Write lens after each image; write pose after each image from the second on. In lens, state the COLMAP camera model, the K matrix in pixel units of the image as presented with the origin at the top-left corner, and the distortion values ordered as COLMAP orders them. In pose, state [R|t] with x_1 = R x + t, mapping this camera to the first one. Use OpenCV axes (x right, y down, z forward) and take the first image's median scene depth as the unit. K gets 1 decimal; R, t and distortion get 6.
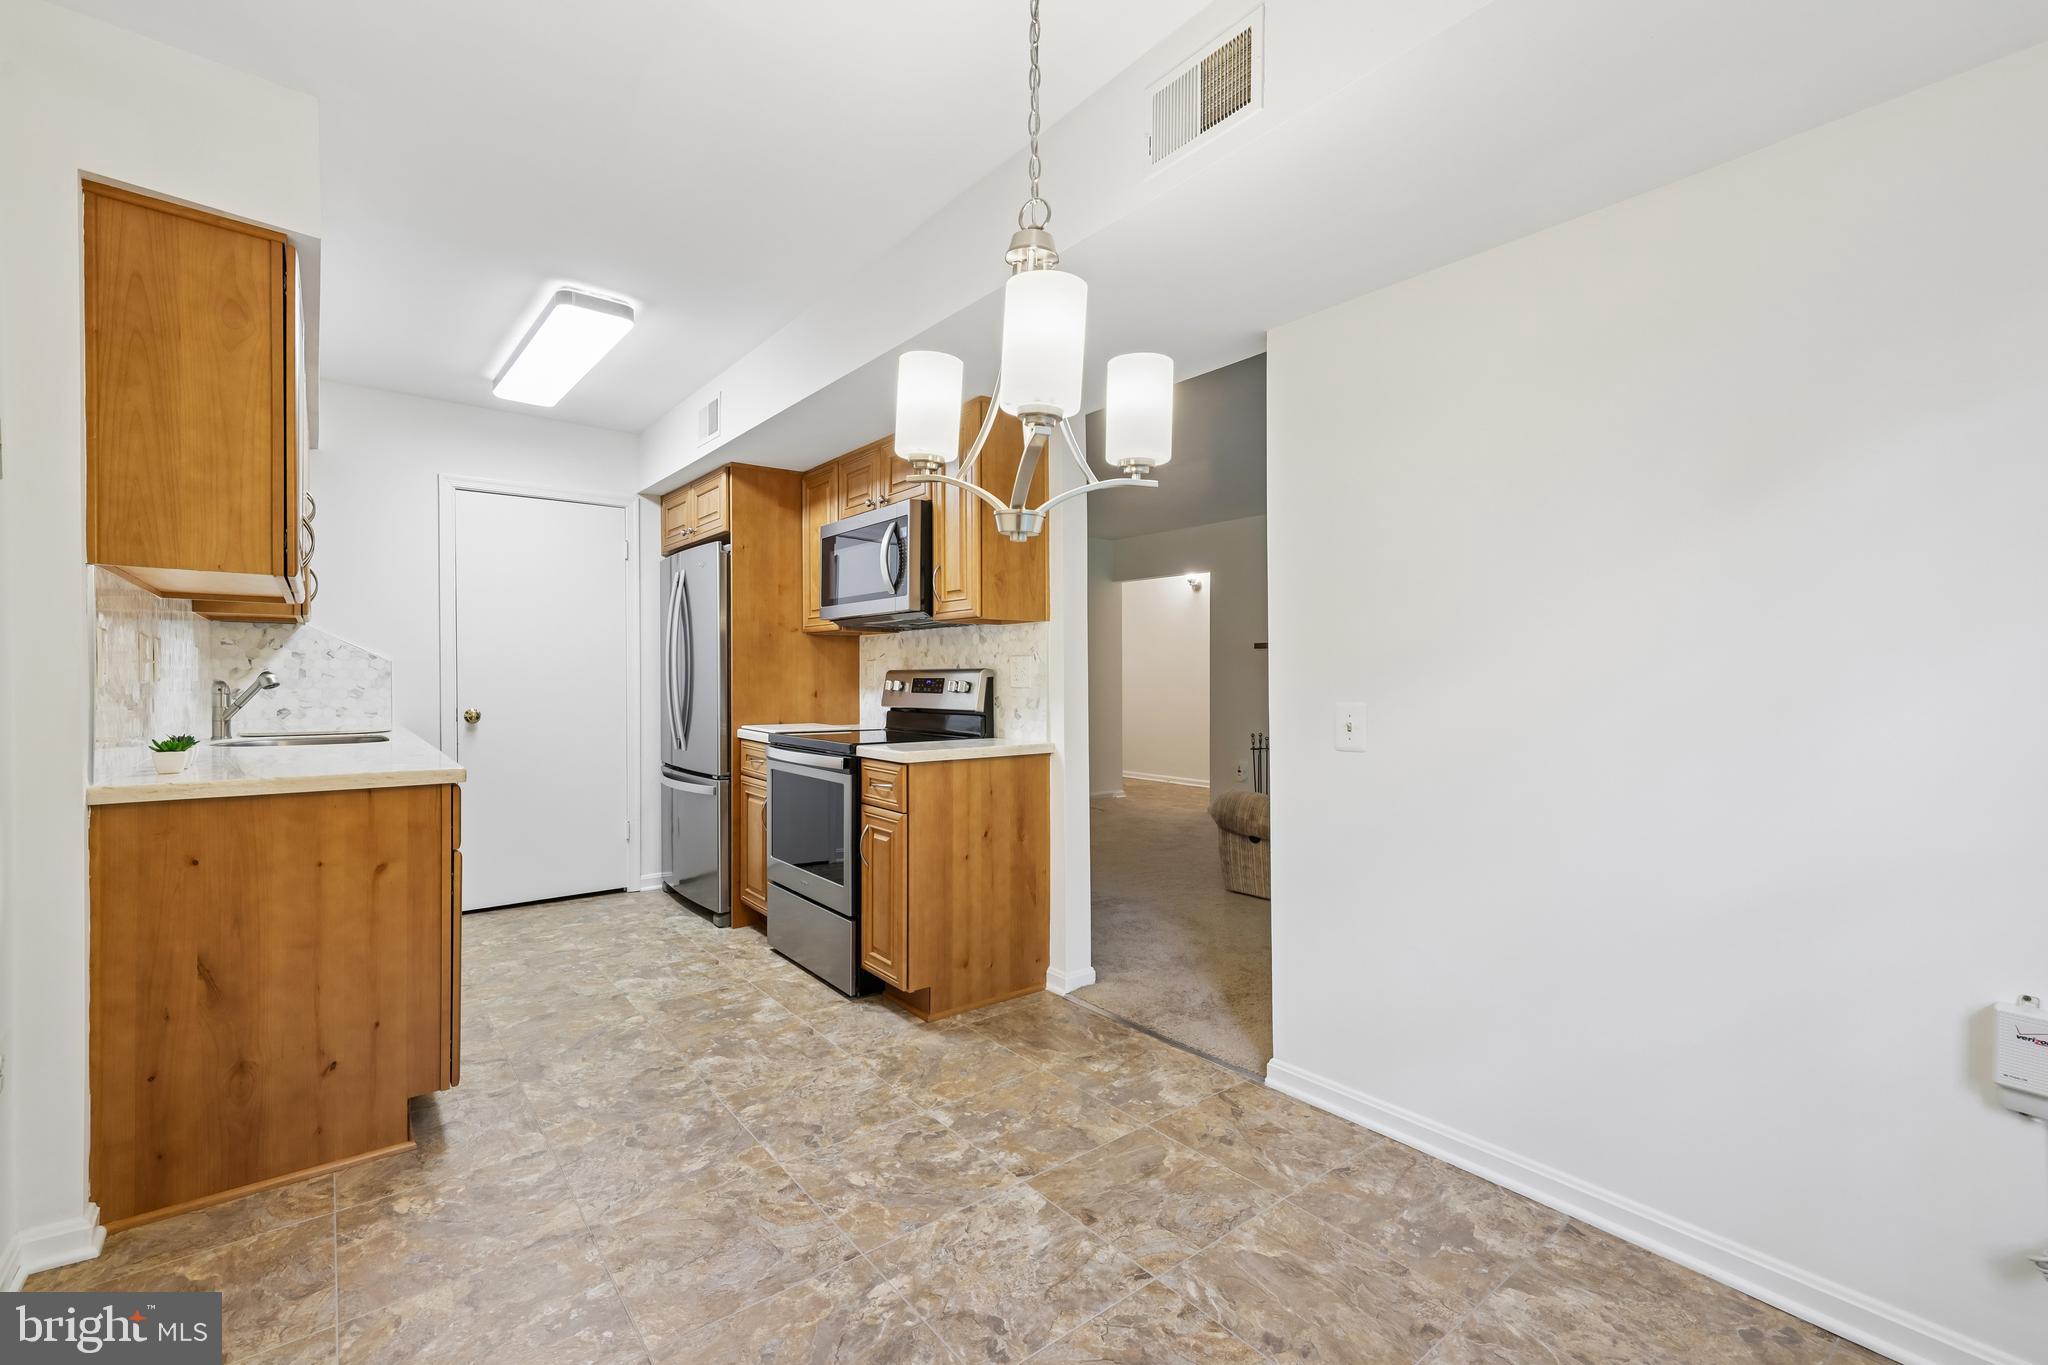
lens RADIAL K [[867.6, 0, 1016.9], [0, 867.6, 687.6], [0, 0, 1]] dist [0.000751, 0.000713]
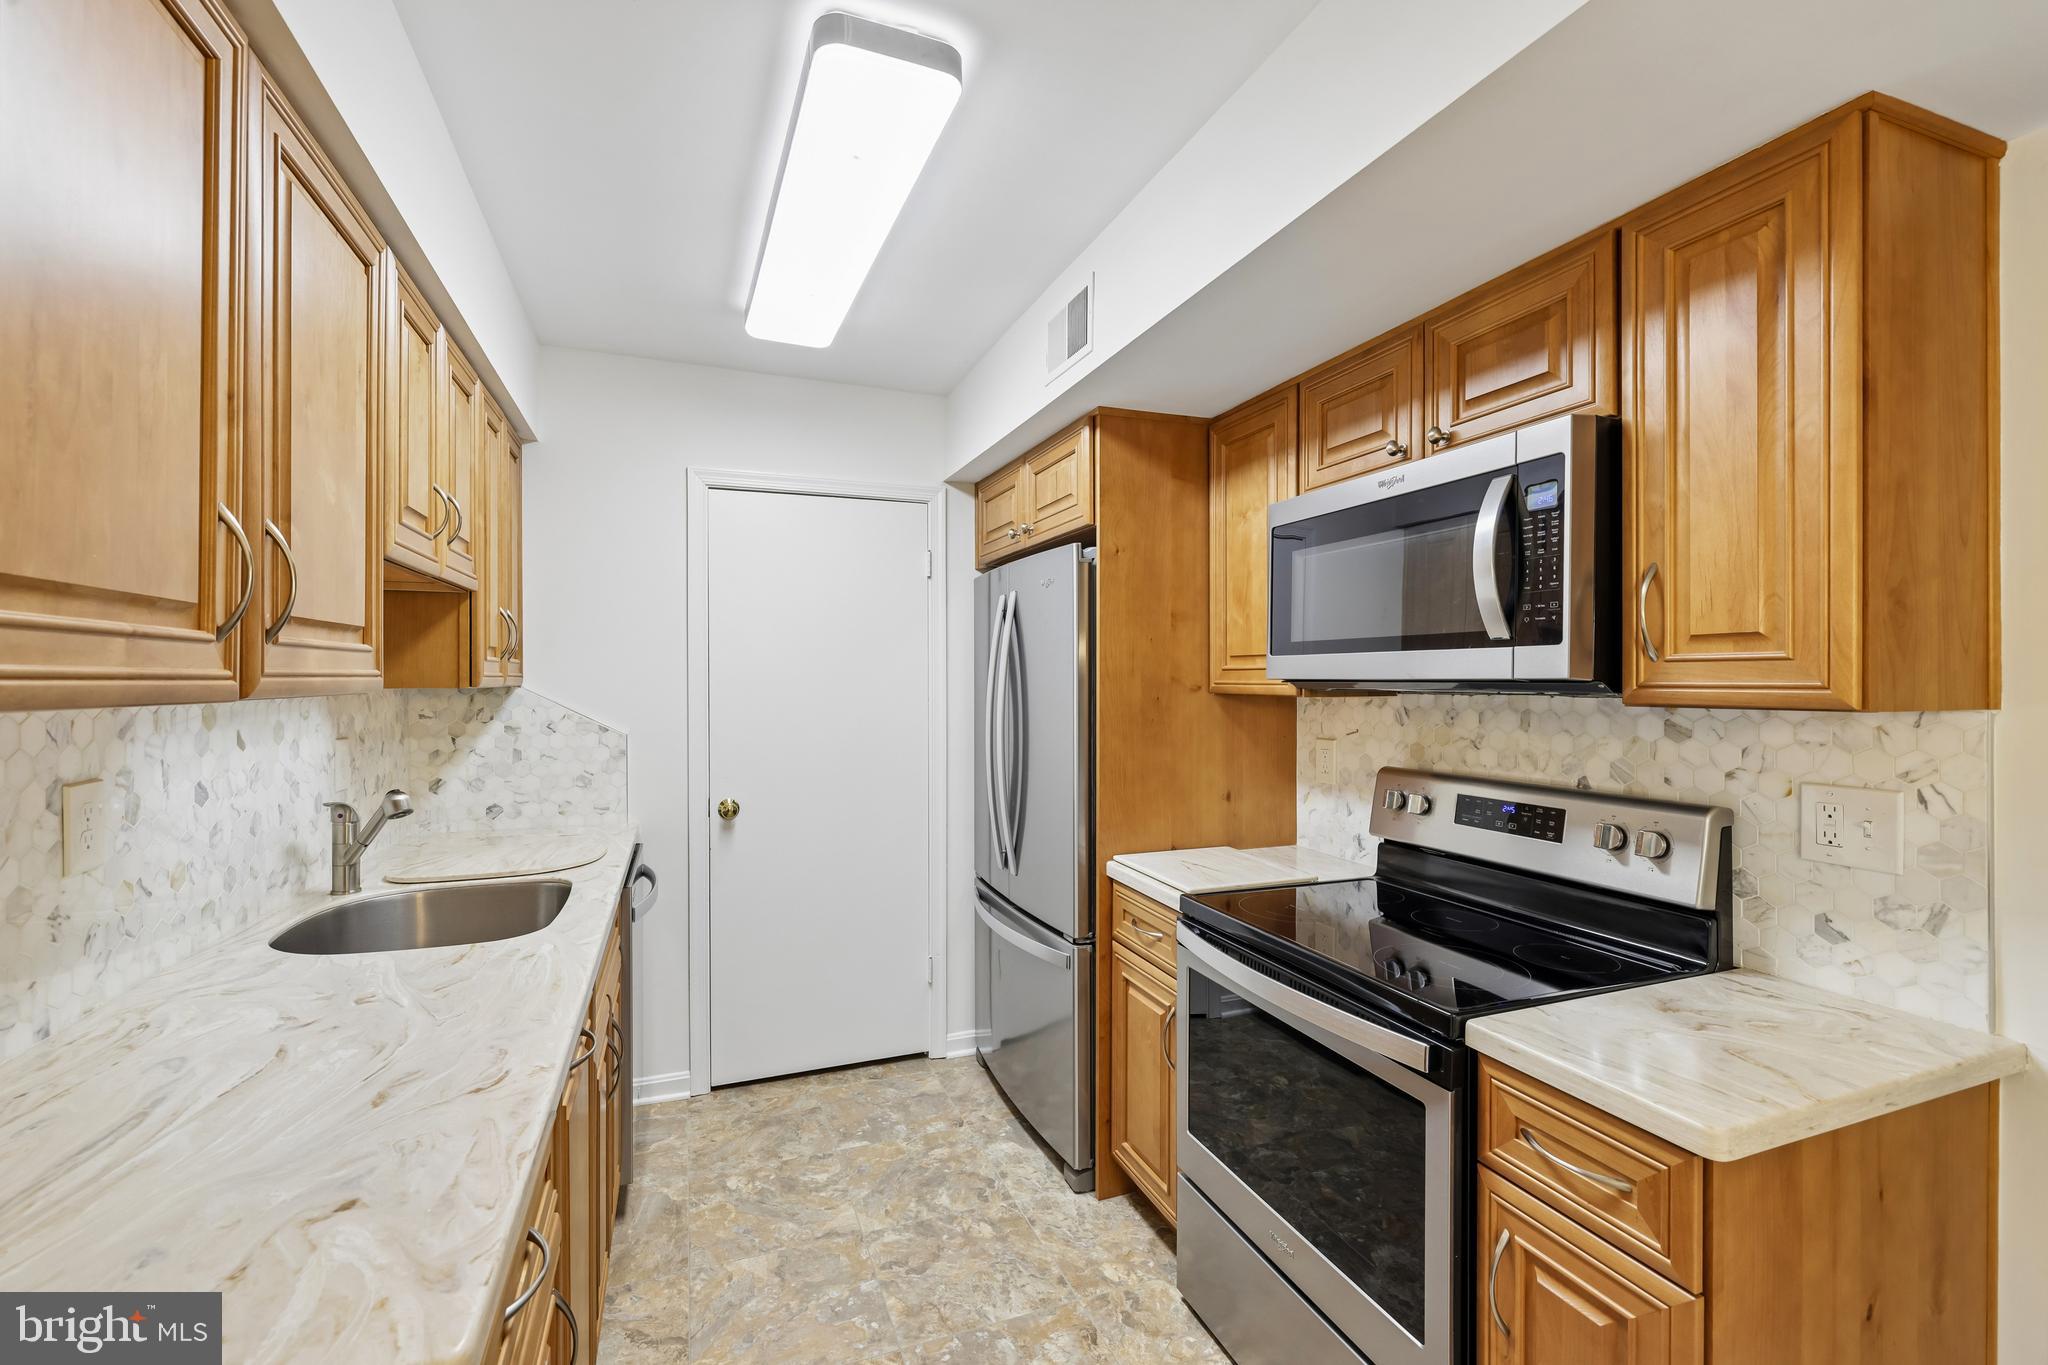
lens RADIAL K [[867.6, 0, 1015.4], [0, 867.6, 684.0], [0, 0, 1]] dist [0.000751, 0.000713]
pose [[0.953072, -0.000322, -0.302744, -0.220069], [-0.001581, 0.999981, -0.006040, -0.074097], [0.302740, 0.006235, 0.953053, 0.456096]]
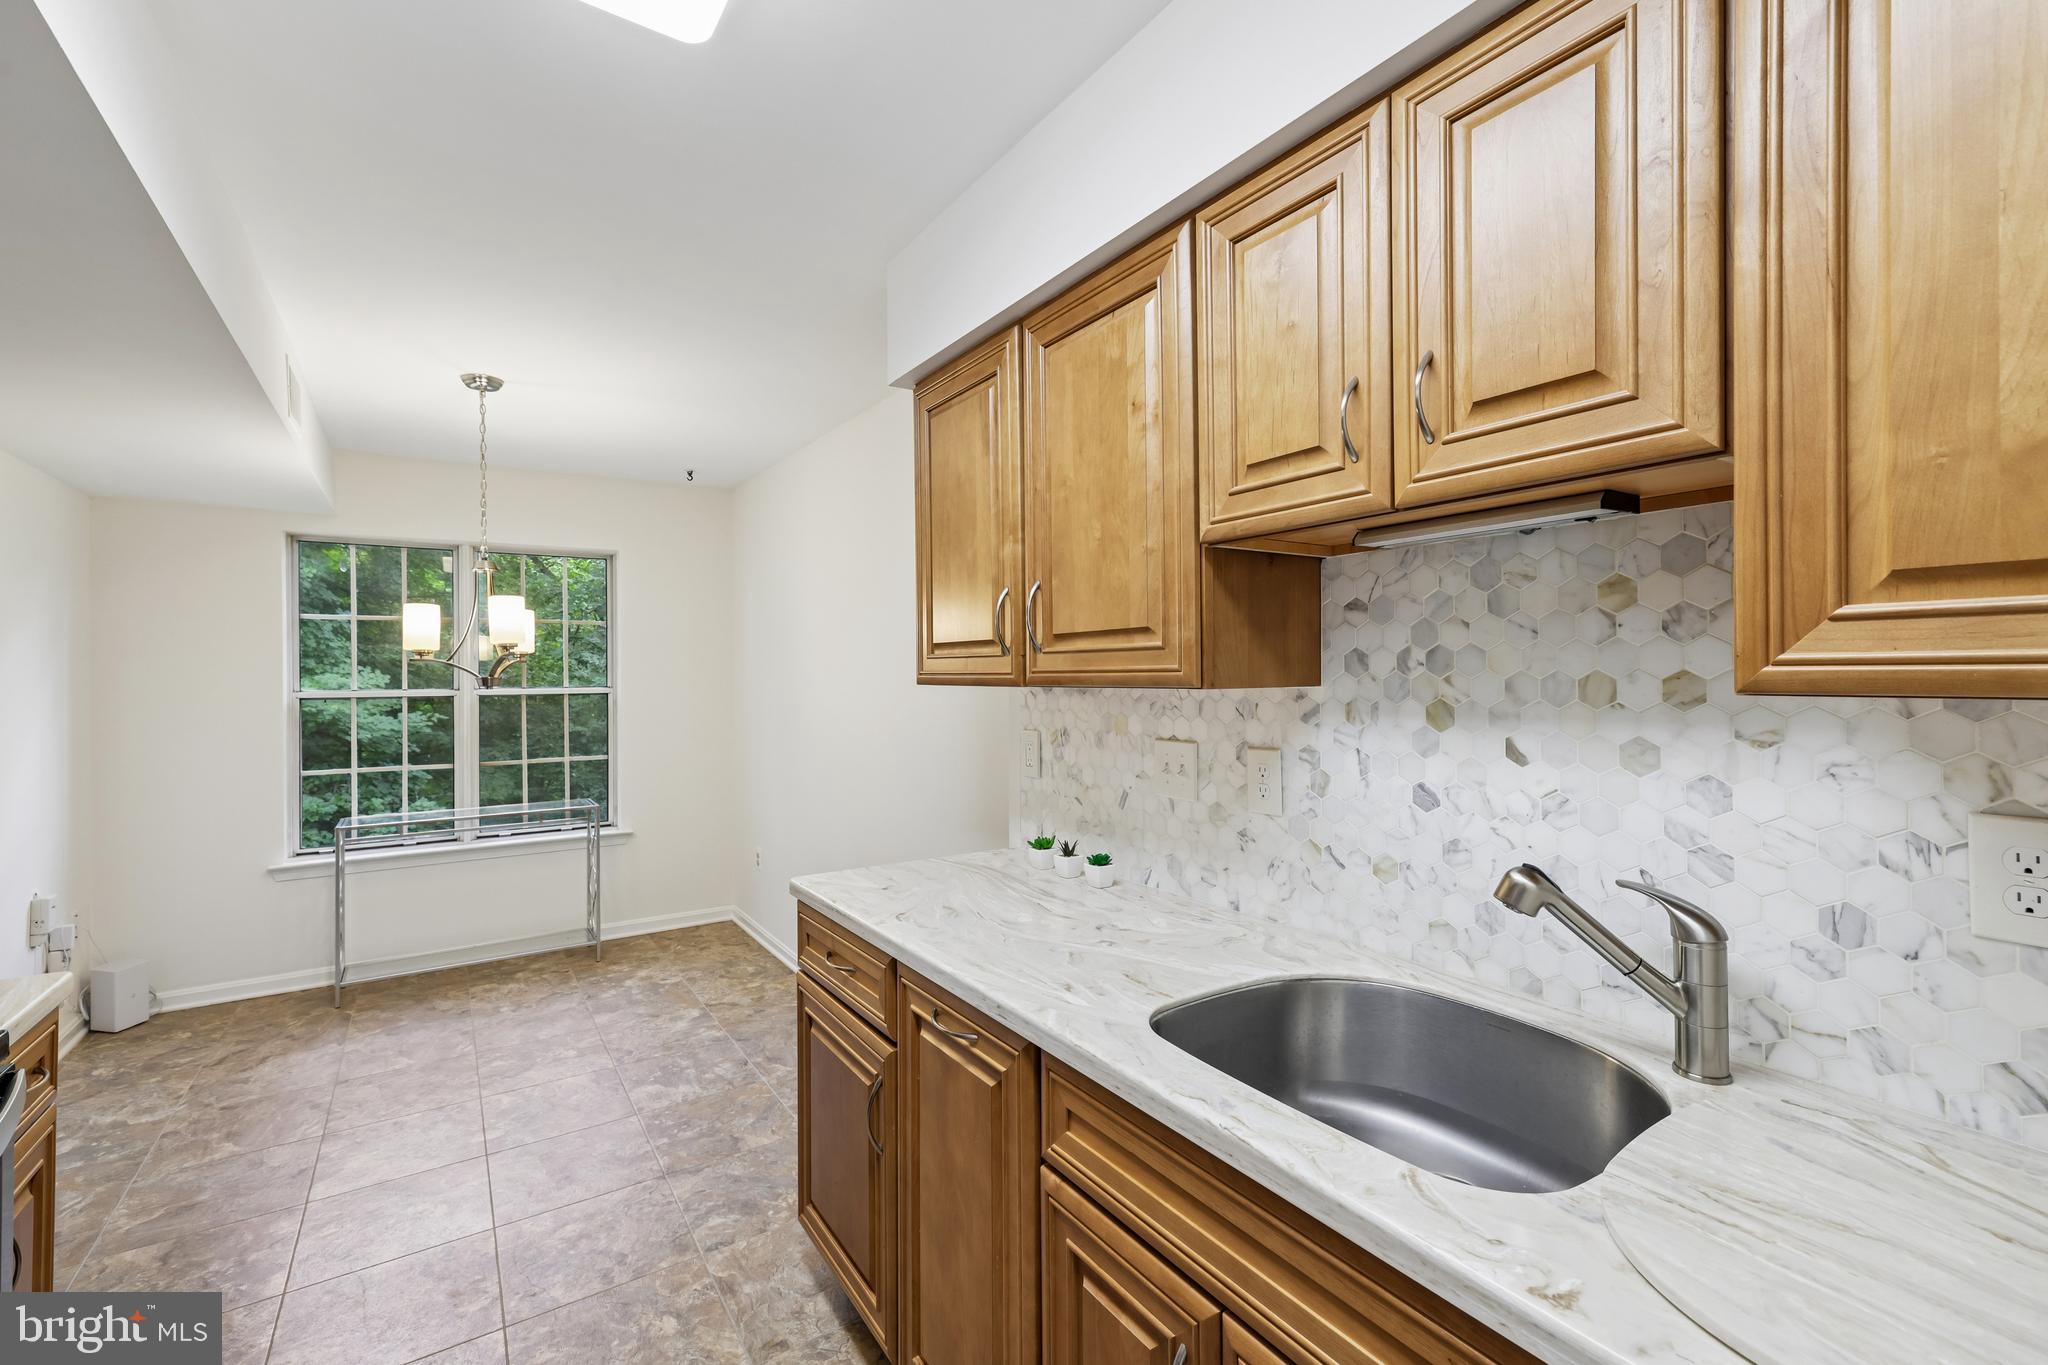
lens RADIAL K [[867.6, 0, 1022.7], [0, 867.6, 674.4], [0, 0, 1]] dist [0.000751, 0.000713]
pose [[-0.996808, -0.000162, 0.079837, -0.567679], [0.000667, 0.999946, 0.010355, -0.082049], [-0.079834, 0.010375, -0.996754, 1.128325]]
